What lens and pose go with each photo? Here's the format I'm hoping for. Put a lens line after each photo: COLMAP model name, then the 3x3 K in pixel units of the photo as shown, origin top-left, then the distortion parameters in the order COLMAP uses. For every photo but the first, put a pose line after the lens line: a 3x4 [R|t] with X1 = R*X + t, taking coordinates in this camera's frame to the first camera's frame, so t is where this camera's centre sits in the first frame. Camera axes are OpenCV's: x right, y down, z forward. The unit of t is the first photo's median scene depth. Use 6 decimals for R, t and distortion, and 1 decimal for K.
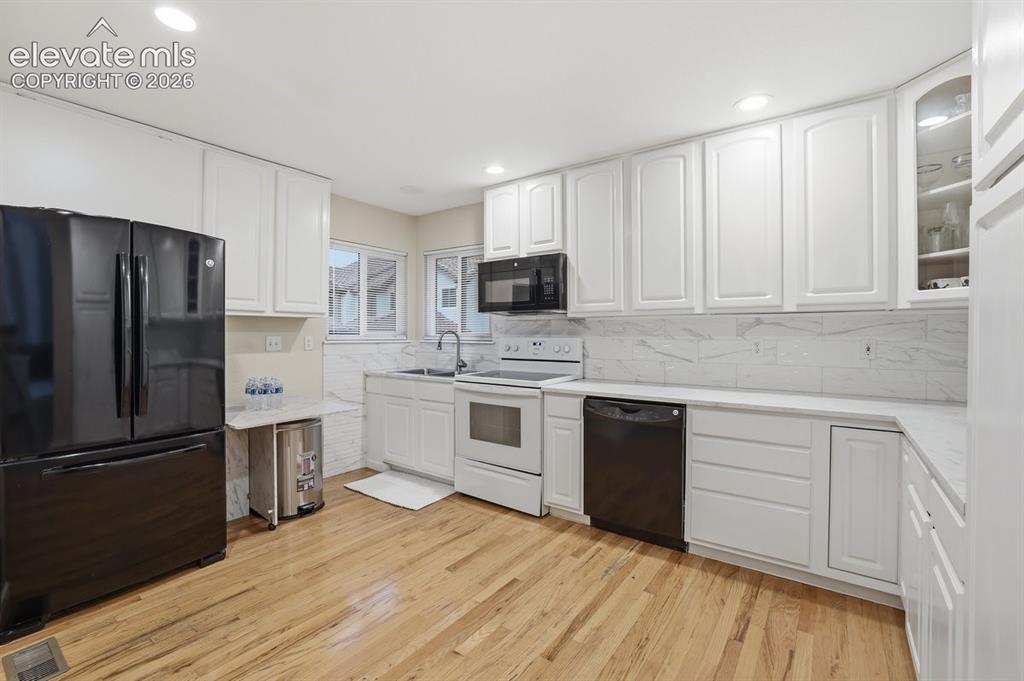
lens RADIAL K [[444.3, 0, 501.7], [0, 444.3, 319.4], [0, 0, 1]] dist [-0.042483, 0.017116]
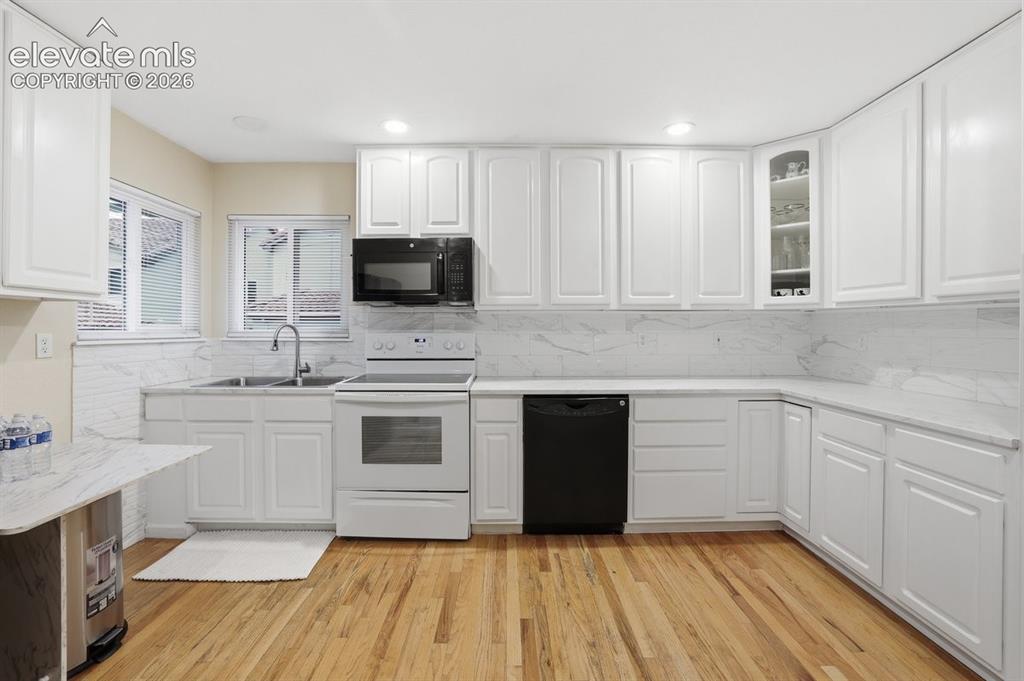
lens RADIAL K [[444.3, 0, 501.7], [0, 444.3, 319.4], [0, 0, 1]] dist [-0.042483, 0.017116]
pose [[0.802430, 0.012481, 0.596616, -0.377142], [-0.017185, 0.999850, 0.002196, 0.011894], [-0.596499, -0.012015, 0.802524, 0.266551]]
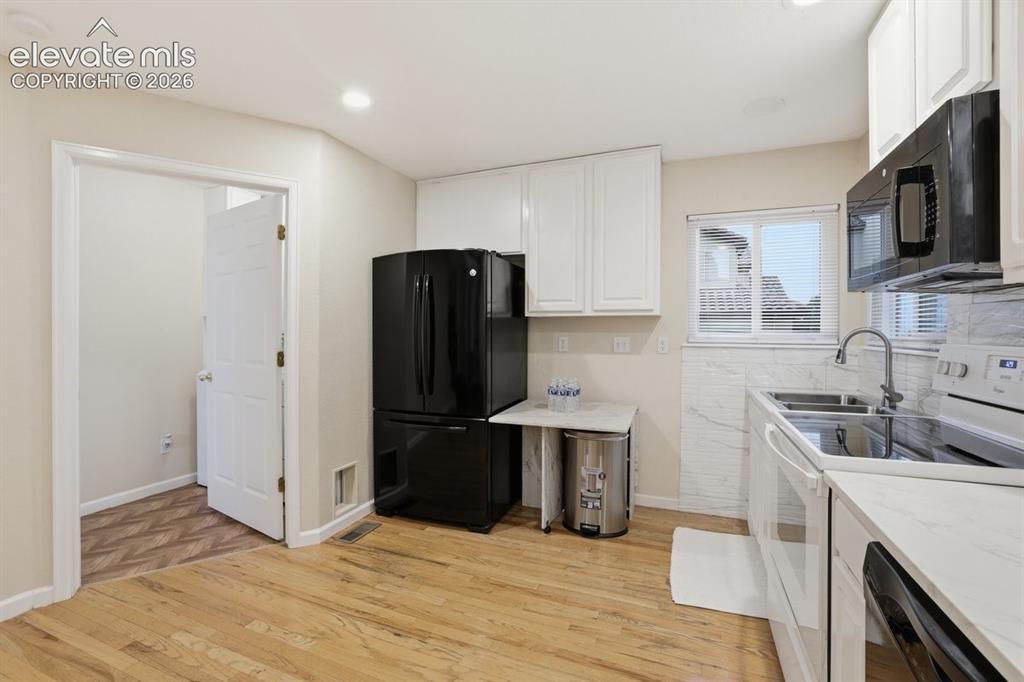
lens RADIAL K [[444.9, 0, 515.1], [0, 444.9, 330.5], [0, 0, 1]] dist [-0.044056, 0.014612]
pose [[0.263299, -0.004415, -0.964704, 0.388752], [0.027417, 0.999620, 0.002908, 0.019077], [0.964325, -0.027215, 0.263320, 0.632353]]
